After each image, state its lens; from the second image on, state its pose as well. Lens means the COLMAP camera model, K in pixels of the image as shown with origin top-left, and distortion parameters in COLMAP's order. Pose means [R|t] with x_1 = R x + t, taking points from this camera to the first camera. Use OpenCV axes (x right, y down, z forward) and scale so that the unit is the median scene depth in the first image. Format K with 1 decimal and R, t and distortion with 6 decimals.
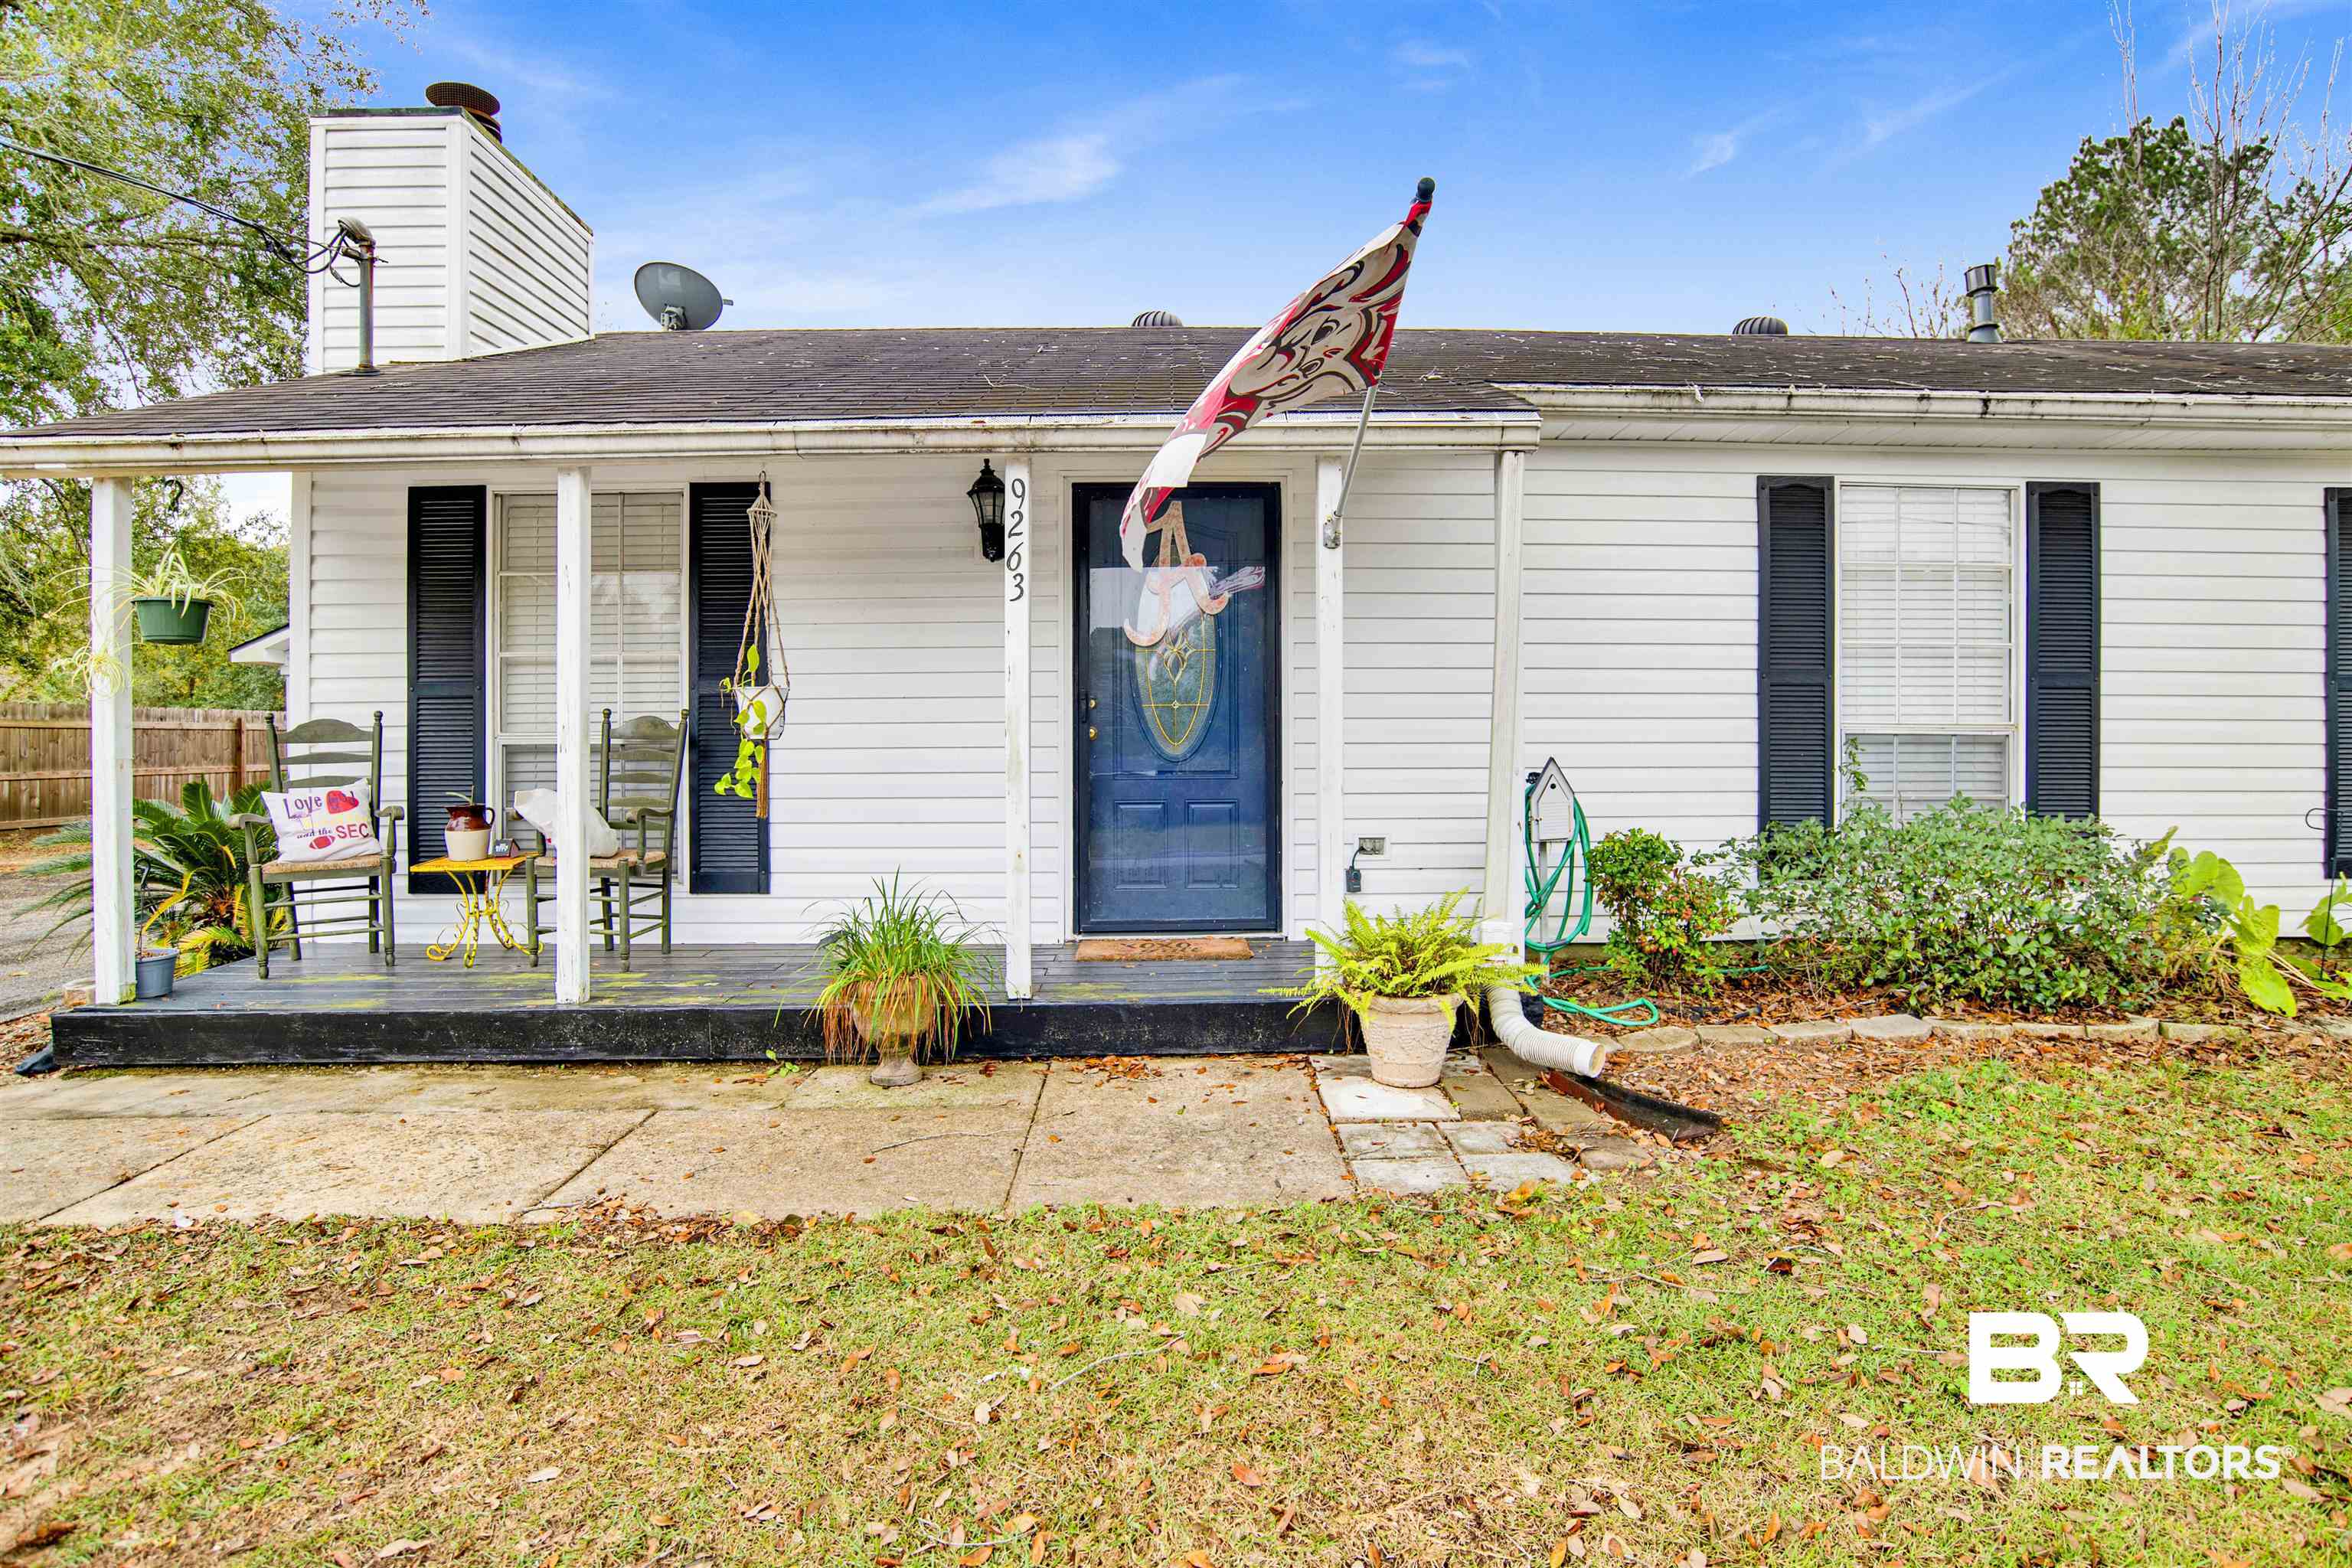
lens RADIAL K [[1243.3, 0, 1165.7], [0, 1243.3, 766.3], [0, 0, 1]] dist [-0.044492, 0.003385]
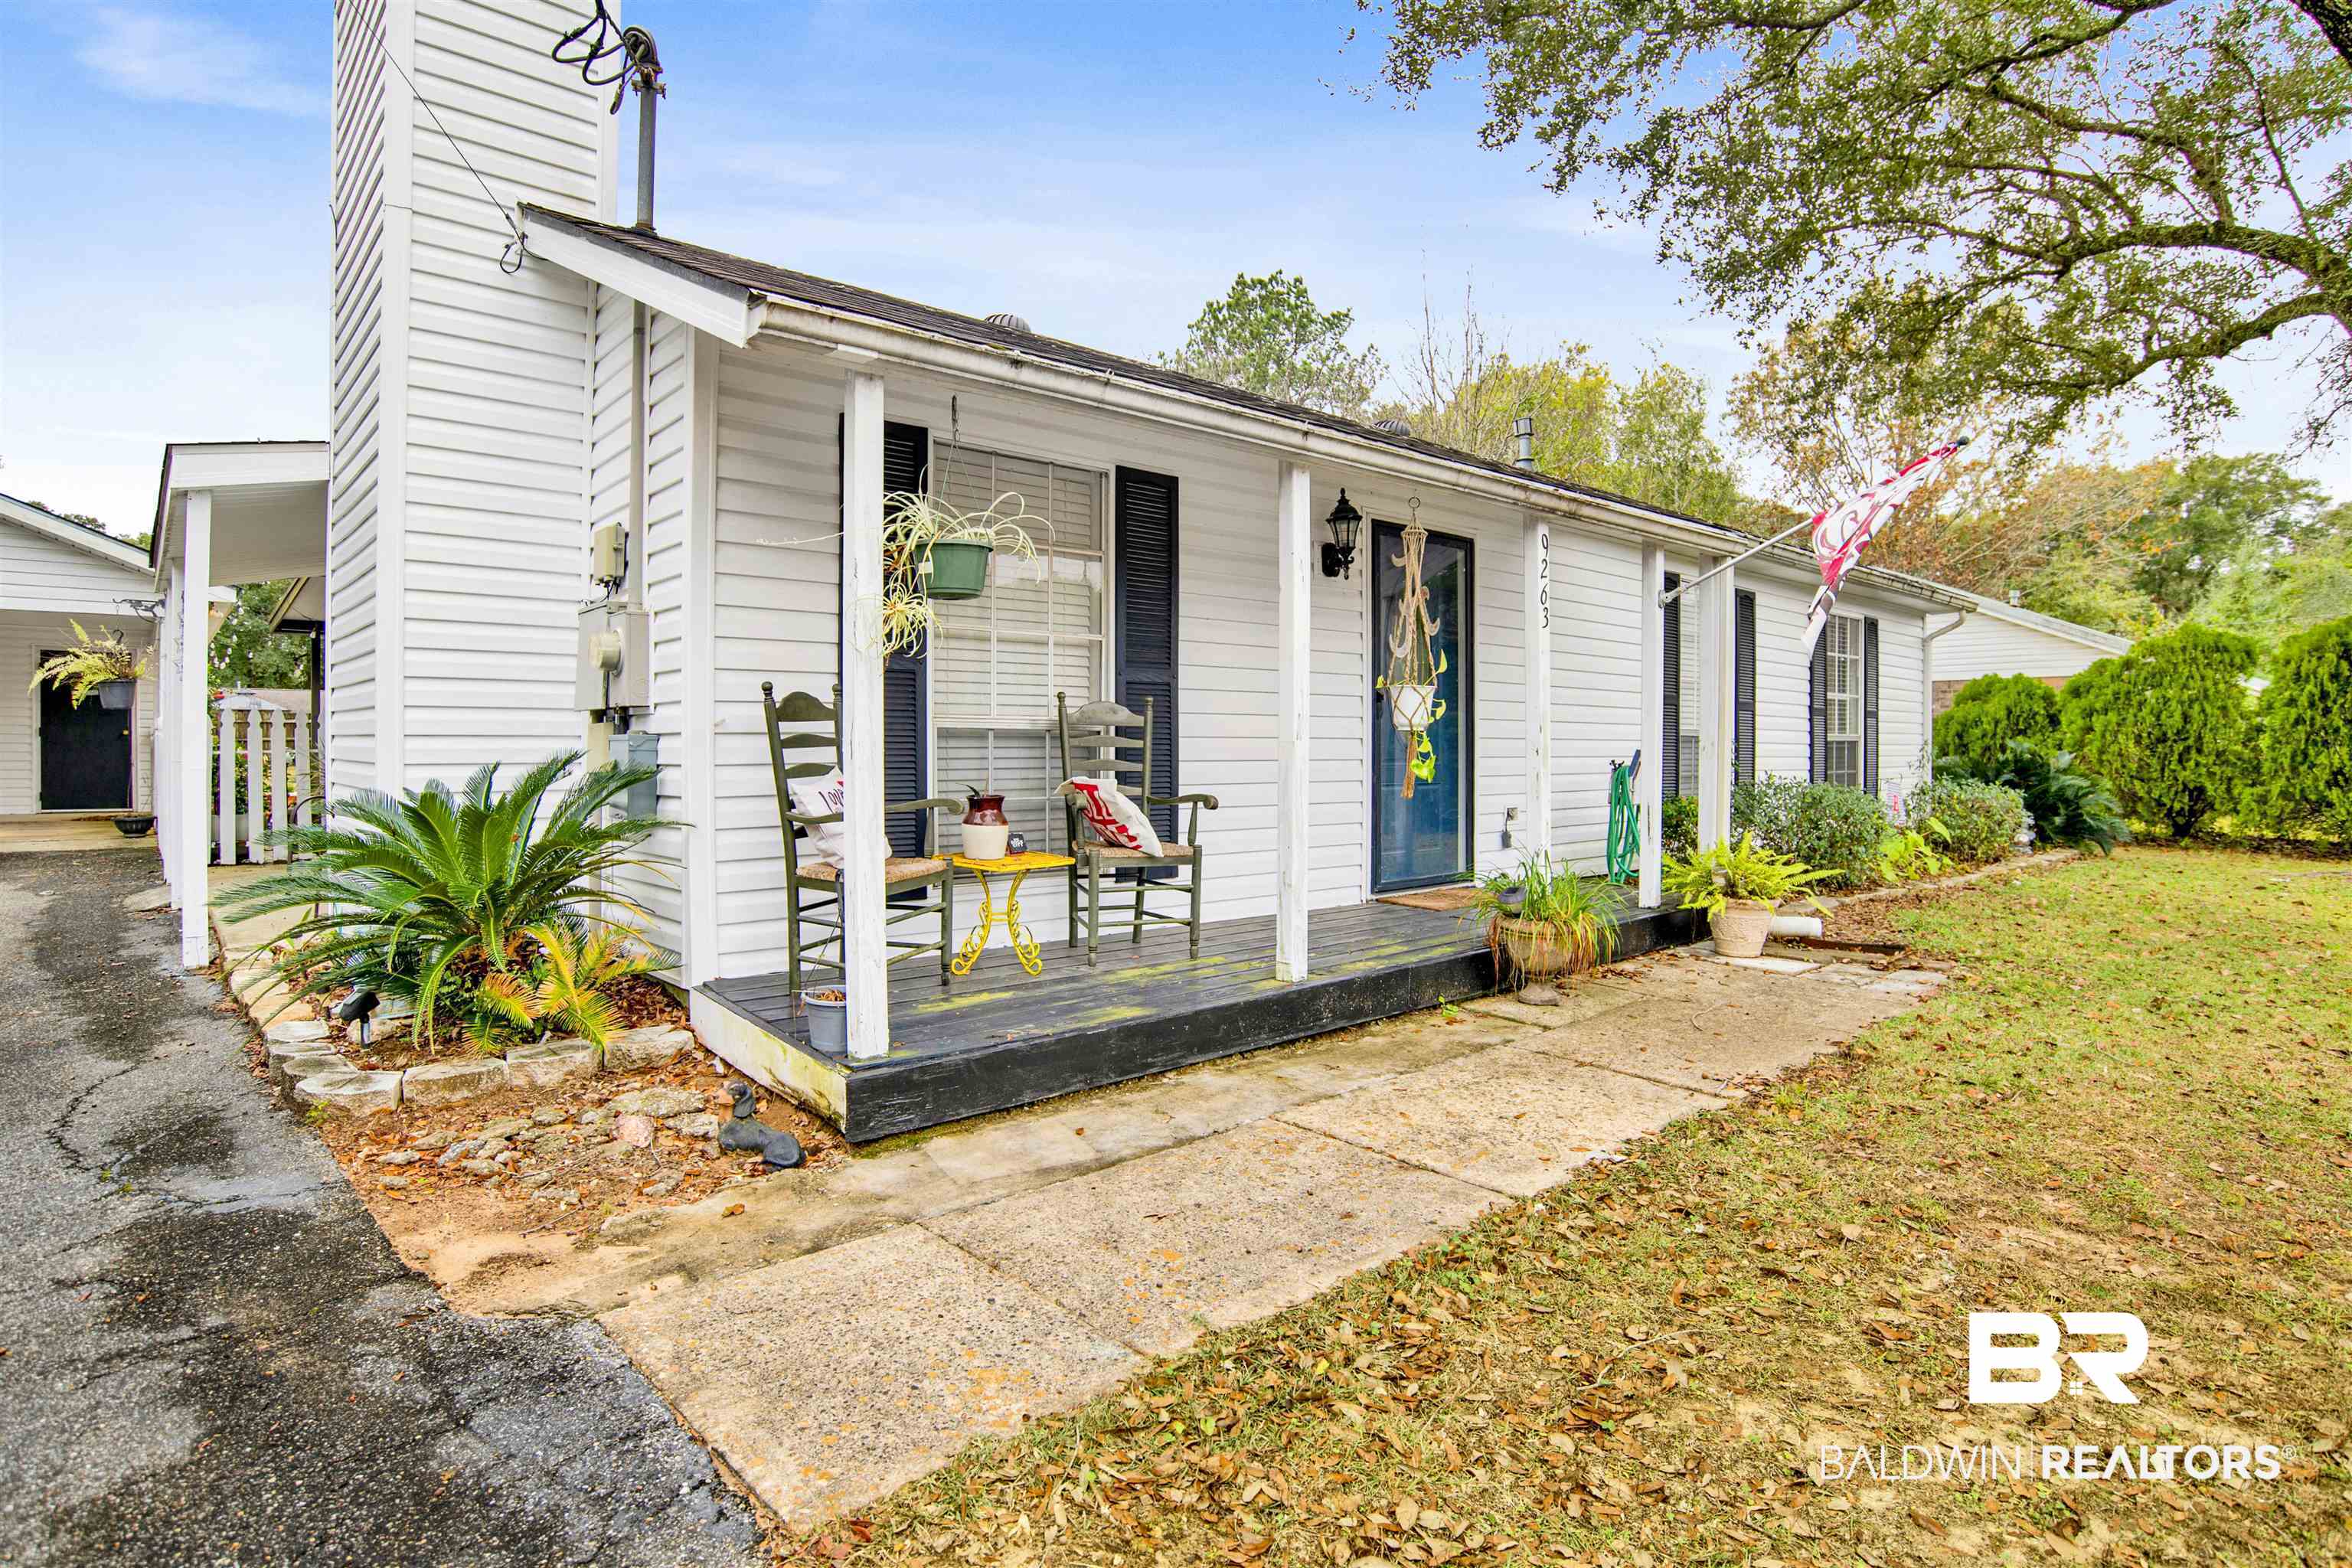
lens RADIAL K [[1243.3, 0, 1225.7], [0, 1243.3, 744.6], [0, 0, 1]] dist [-0.044492, 0.003385]
pose [[0.737809, 0.008646, 0.674954, -1.014103], [-0.001037, 0.999931, -0.011674, 0.005045], [-0.675008, 0.007913, 0.737768, 0.216607]]
